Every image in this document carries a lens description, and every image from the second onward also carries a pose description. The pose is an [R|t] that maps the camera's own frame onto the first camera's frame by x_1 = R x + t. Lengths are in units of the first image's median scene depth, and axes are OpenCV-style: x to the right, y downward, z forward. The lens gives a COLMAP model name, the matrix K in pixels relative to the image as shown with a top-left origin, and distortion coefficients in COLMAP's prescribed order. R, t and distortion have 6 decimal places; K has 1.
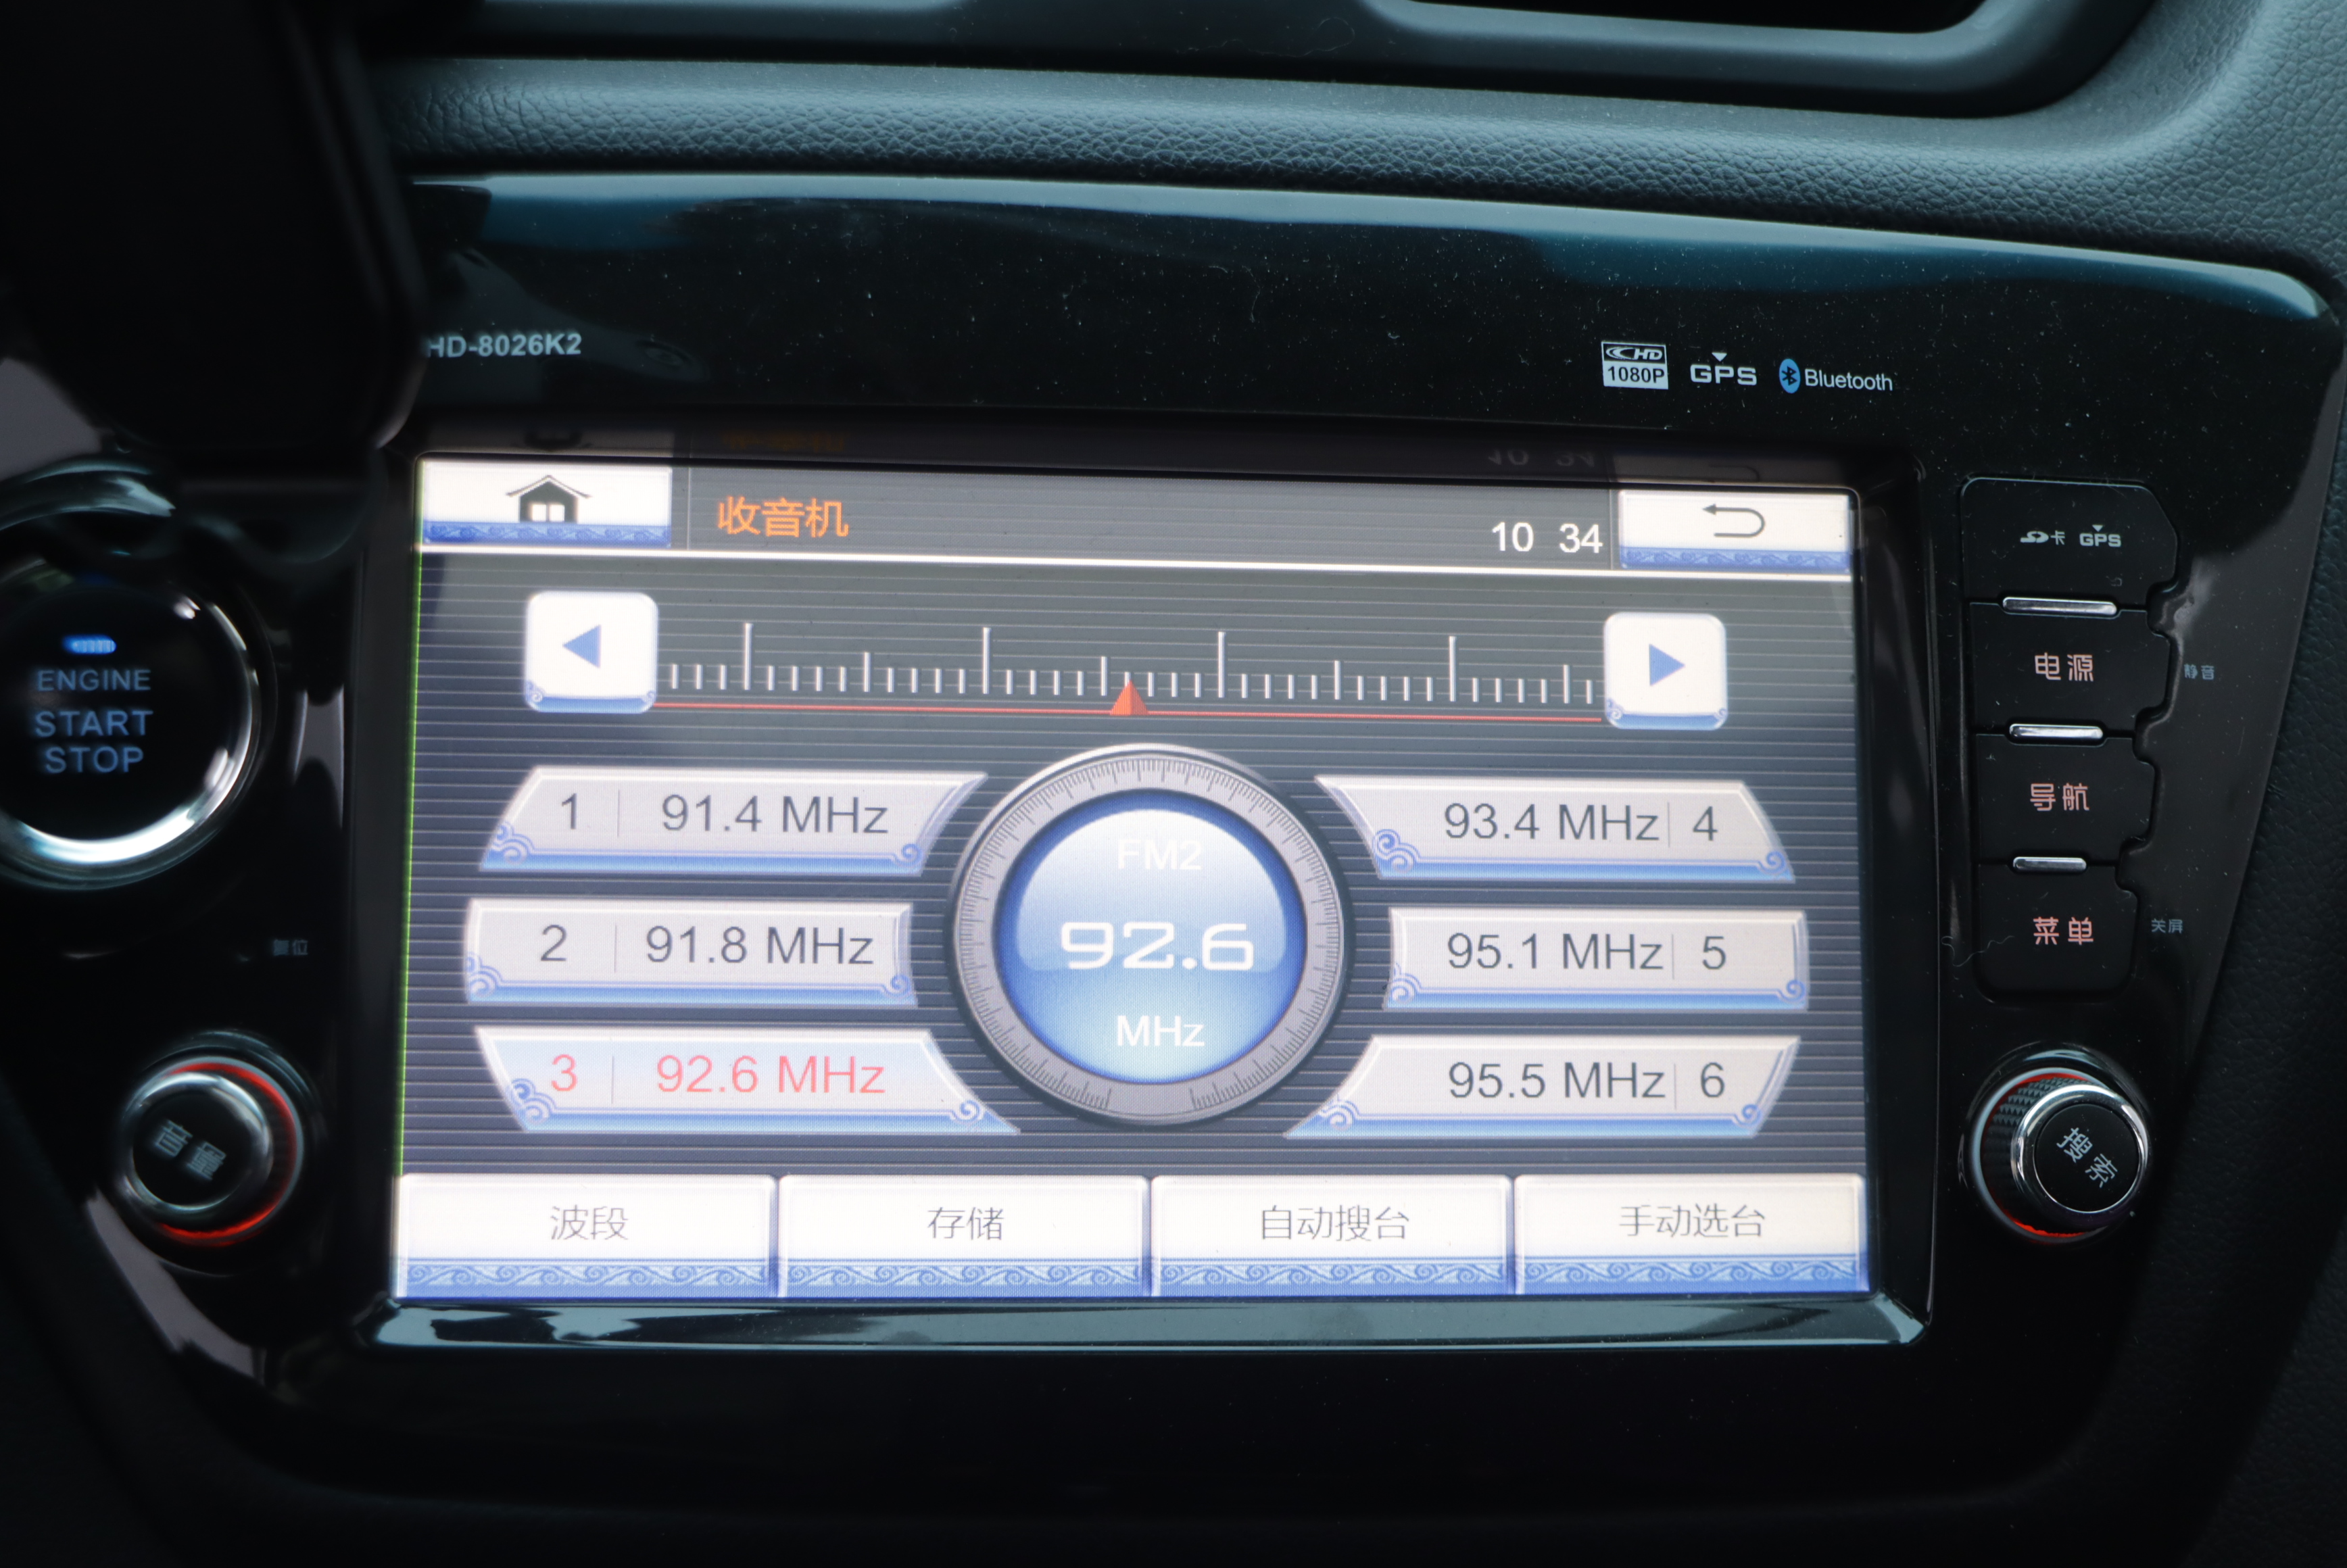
lens RADIAL K [[3051.3, 0, 1173.5], [0, 3051.3, 784.0], [0, 0, 1]] dist [-0.108031, 0.363530]
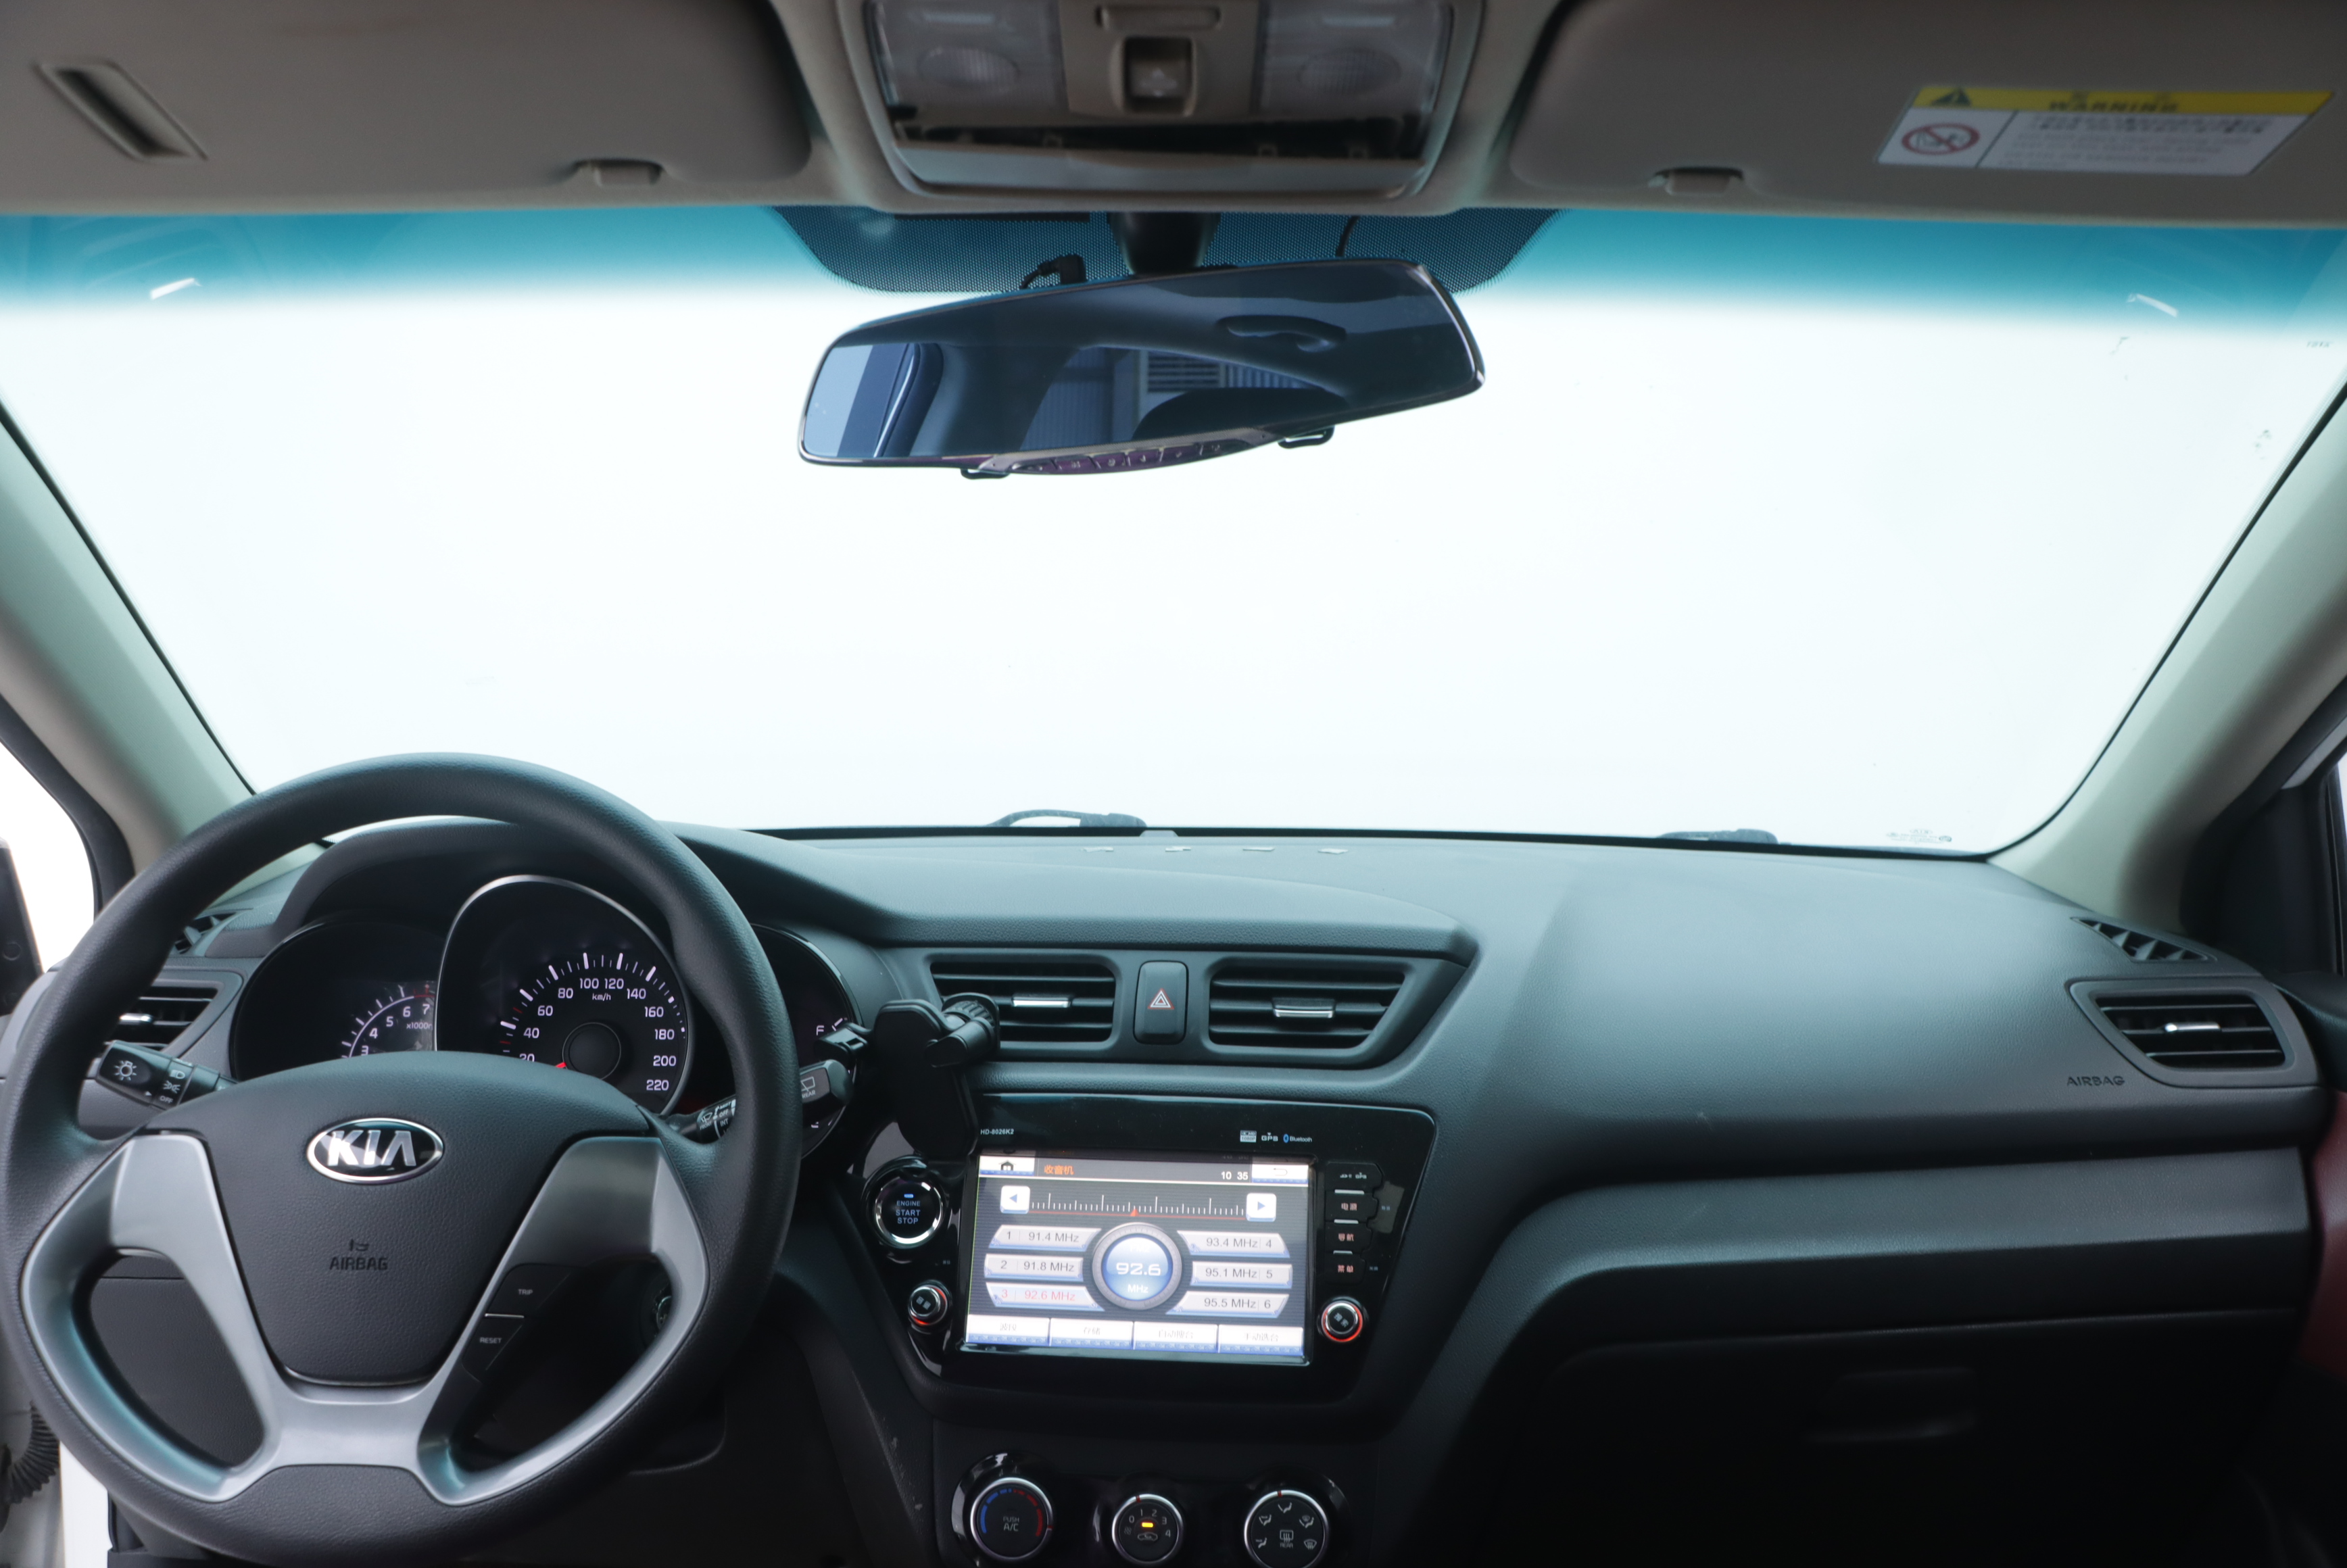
lens RADIAL K [[1888.6, 0, 1171.7], [0, 1888.6, 822.0], [0, 0, 1]] dist [-0.185512, 0.150654]
pose [[0.978418, -0.030282, -0.204406, 0.605187], [-0.021352, 0.969092, -0.245773, 0.089067], [0.205531, 0.244833, 0.947530, -1.674938]]
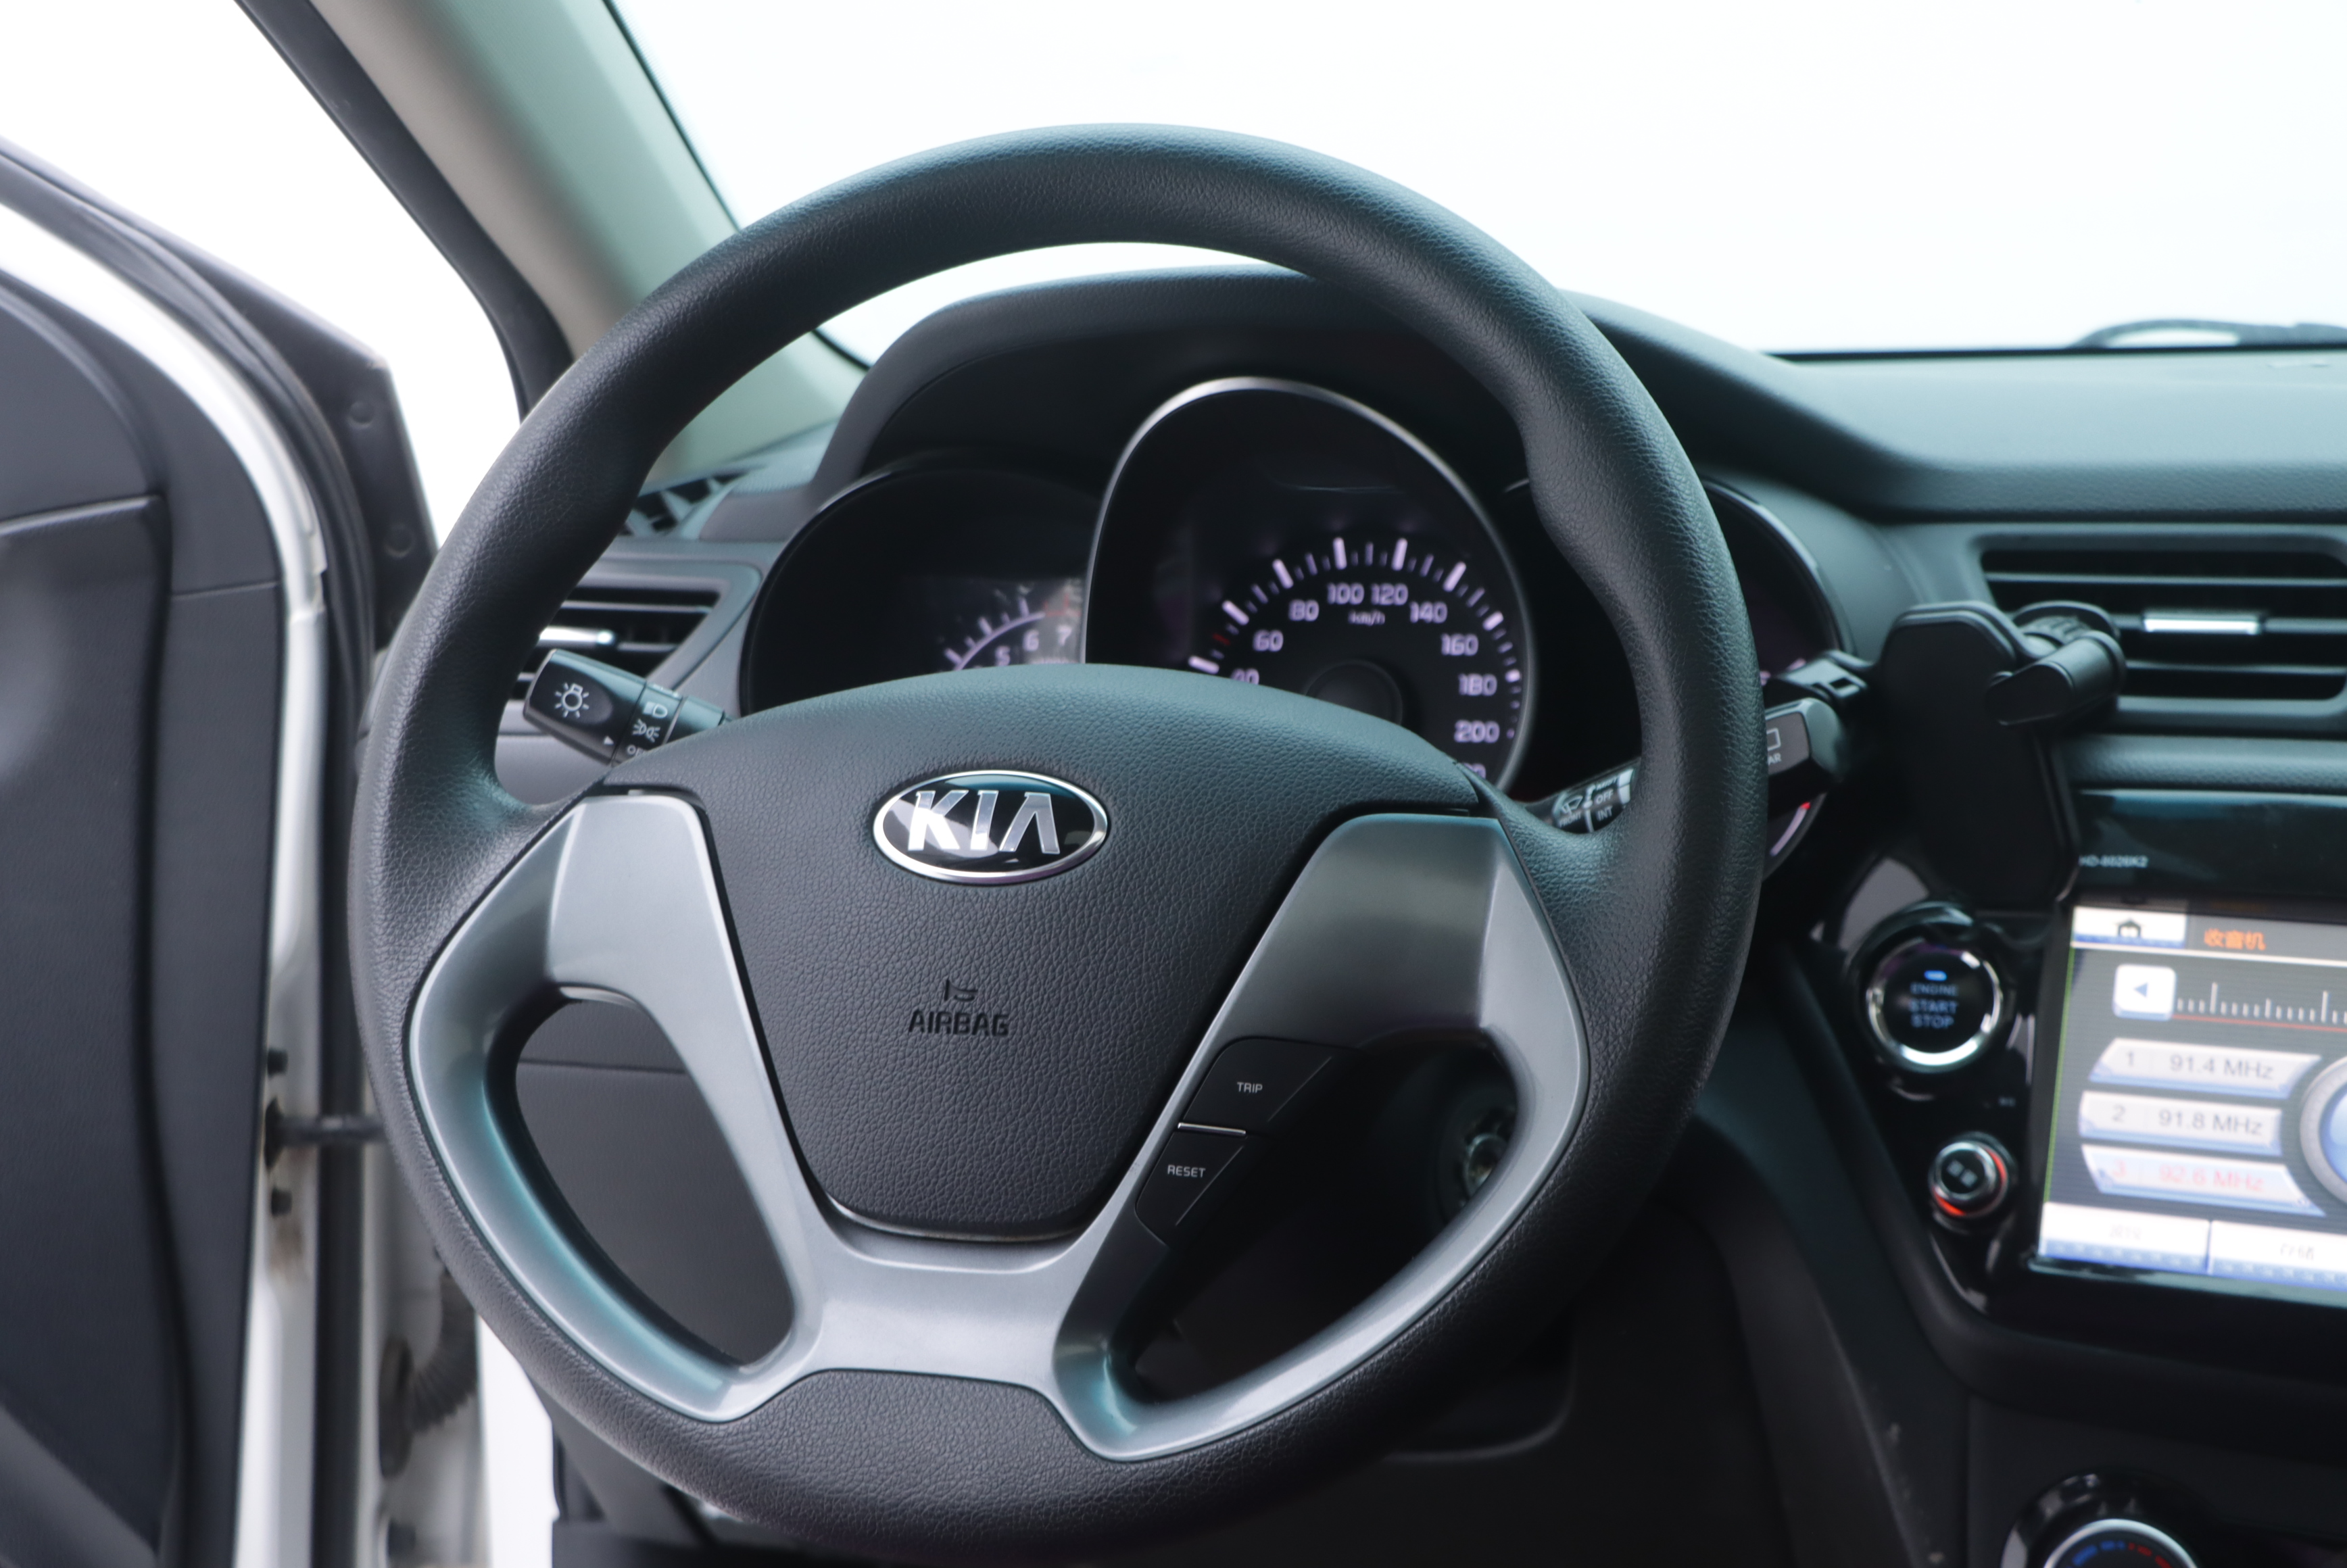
lens RADIAL K [[3120.9, 0, 1203.2], [0, 3120.9, 823.3], [0, 0, 1]] dist [-0.016887, 0.286580]
pose [[0.859581, 0.028202, -0.510221, 0.404211], [-0.101530, 0.987995, -0.116439, 0.179511], [0.500812, 0.151892, 0.852125, -1.415090]]
